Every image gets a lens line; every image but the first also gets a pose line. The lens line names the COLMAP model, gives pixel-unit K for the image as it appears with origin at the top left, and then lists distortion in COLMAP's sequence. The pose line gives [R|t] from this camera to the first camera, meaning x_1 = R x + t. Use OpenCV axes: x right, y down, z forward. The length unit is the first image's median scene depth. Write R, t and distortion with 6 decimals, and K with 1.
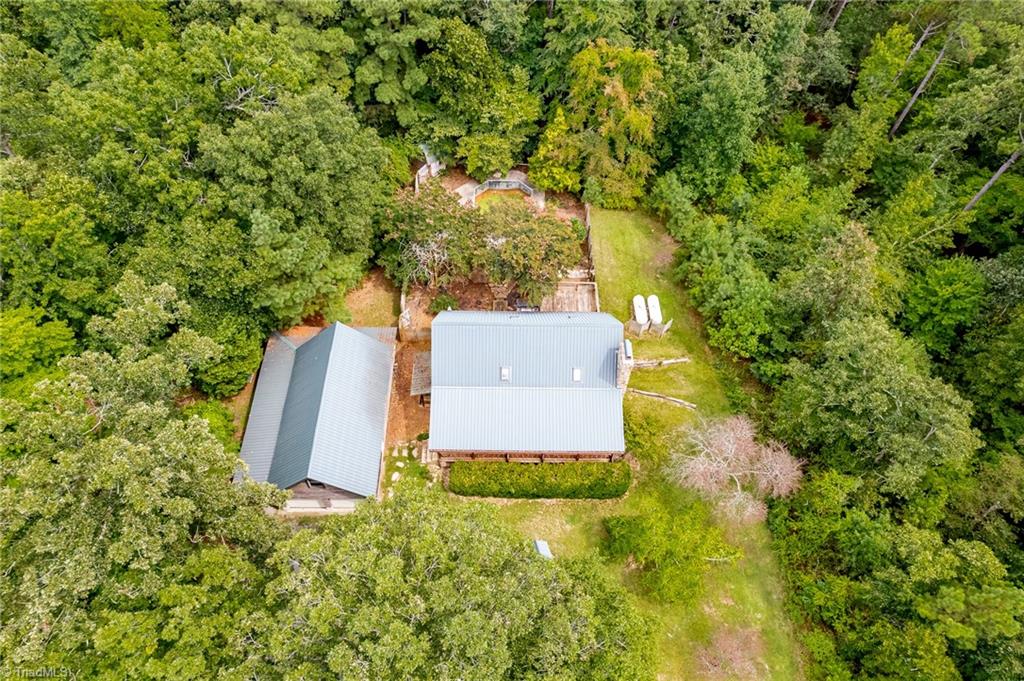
lens RADIAL K [[649.3, 0, 512.0], [0, 649.3, 340.5], [0, 0, 1]] dist [-0.061556, 0.055388]
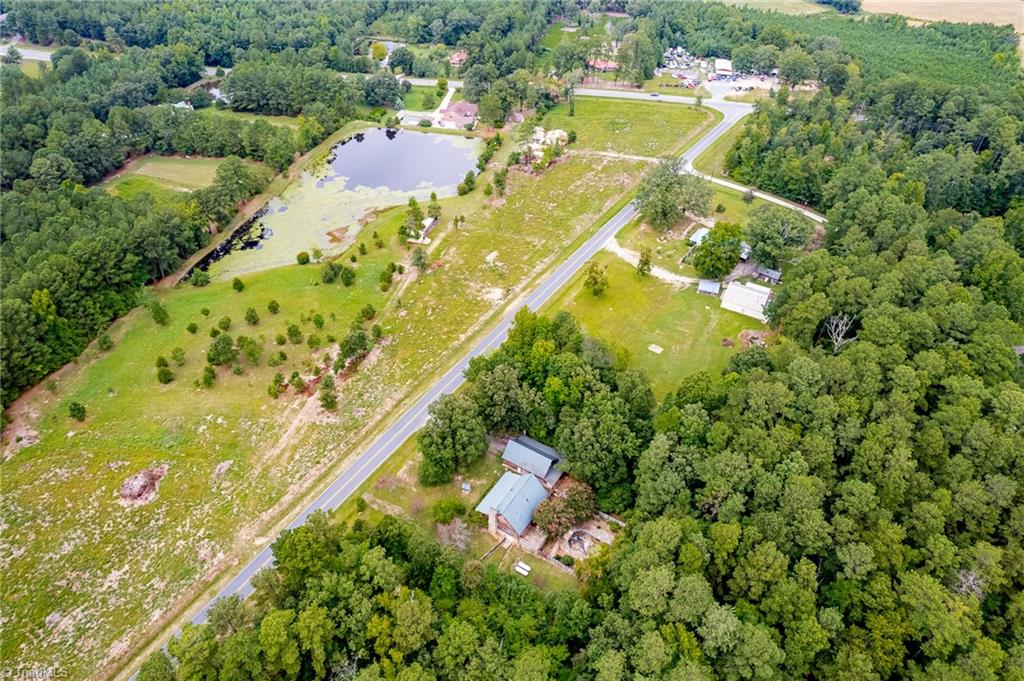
lens RADIAL K [[649.3, 0, 512.0], [0, 649.3, 340.5], [0, 0, 1]] dist [-0.061556, 0.055388]
pose [[-0.537719, 0.528558, -0.656875, 1.697300], [-0.694372, 0.164291, 0.700612, -2.309955], [0.478232, 0.832847, 0.278674, -0.547552]]
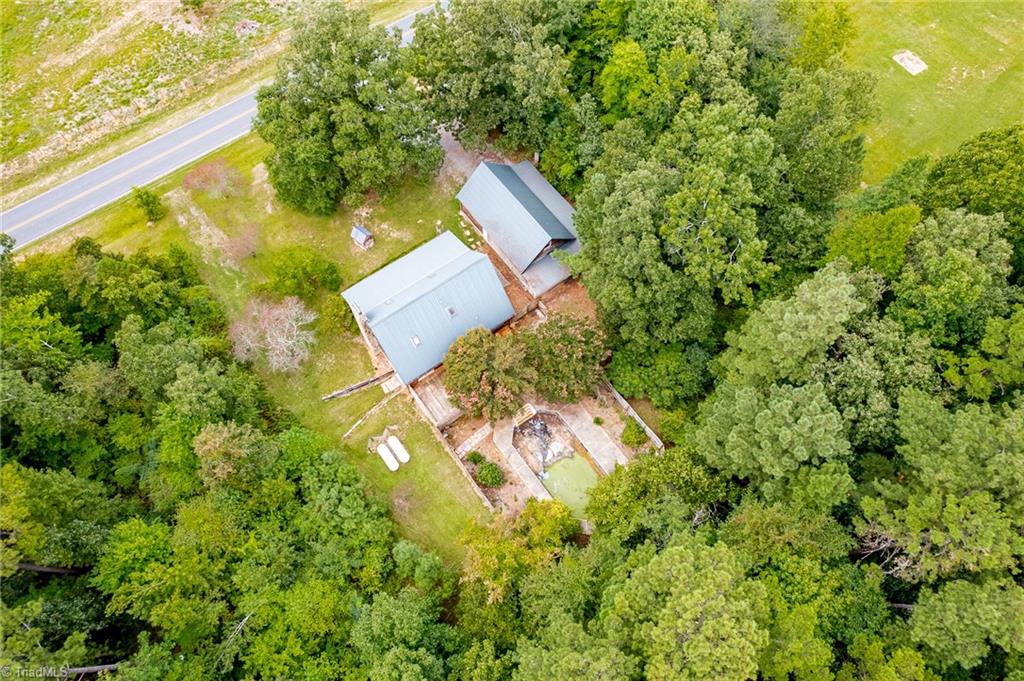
lens RADIAL K [[649.3, 0, 512.0], [0, 649.3, 340.5], [0, 0, 1]] dist [-0.061556, 0.055388]
pose [[-0.806221, 0.524433, -0.273821, 0.298421], [-0.493662, -0.341267, 0.799897, -1.175957], [0.326046, 0.780068, 0.534029, 0.385478]]
